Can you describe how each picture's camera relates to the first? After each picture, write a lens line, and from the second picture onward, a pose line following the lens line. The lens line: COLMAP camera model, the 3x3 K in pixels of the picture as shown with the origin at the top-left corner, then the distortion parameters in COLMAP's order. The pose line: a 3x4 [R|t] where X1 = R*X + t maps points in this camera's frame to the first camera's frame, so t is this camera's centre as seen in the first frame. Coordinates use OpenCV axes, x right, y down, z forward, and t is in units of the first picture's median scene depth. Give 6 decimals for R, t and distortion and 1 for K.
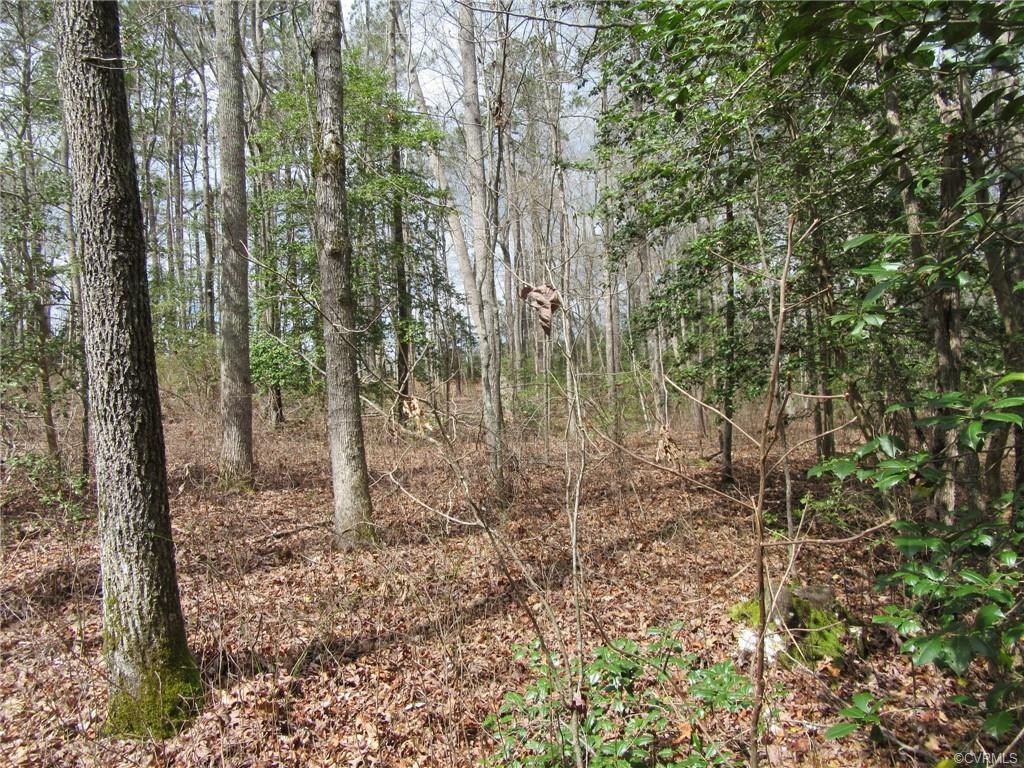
lens RADIAL K [[738.2, 0, 515.6], [0, 738.2, 387.5], [0, 0, 1]] dist [-0.041162, 0.012793]
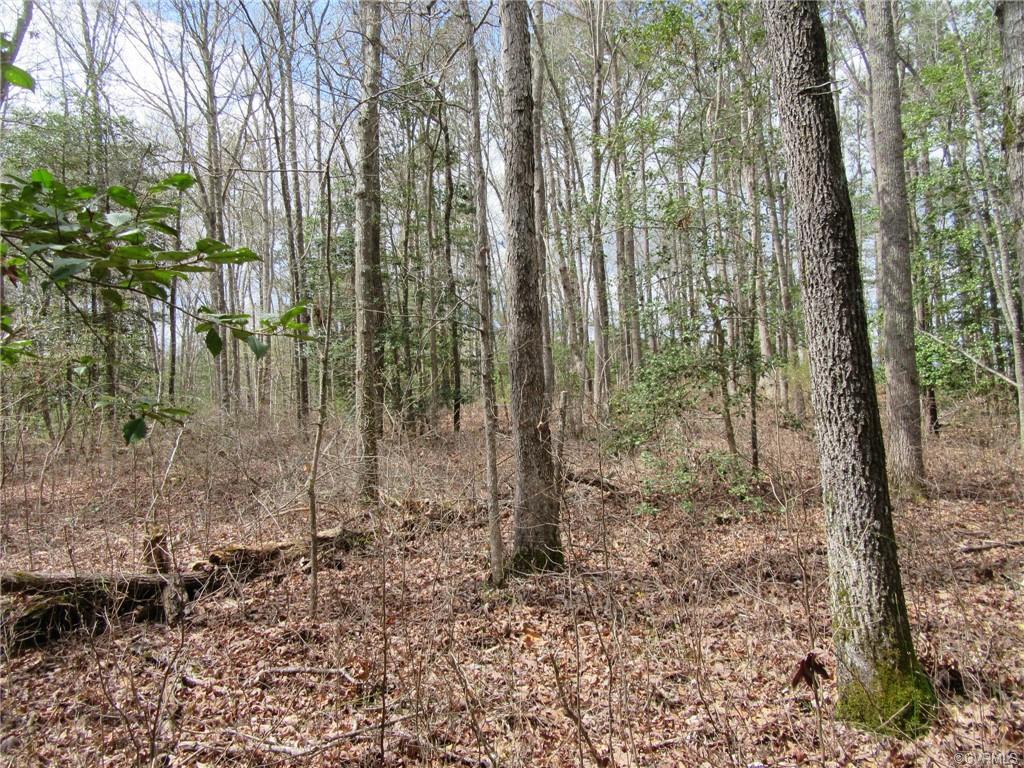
lens RADIAL K [[738.2, 0, 513.3], [0, 738.2, 384.9], [0, 0, 1]] dist [-0.041162, 0.012793]
pose [[0.678254, -0.022272, -0.734490, -0.088008], [0.017421, 0.999747, -0.014229, -0.002218], [0.734621, -0.003145, 0.678470, -0.066790]]
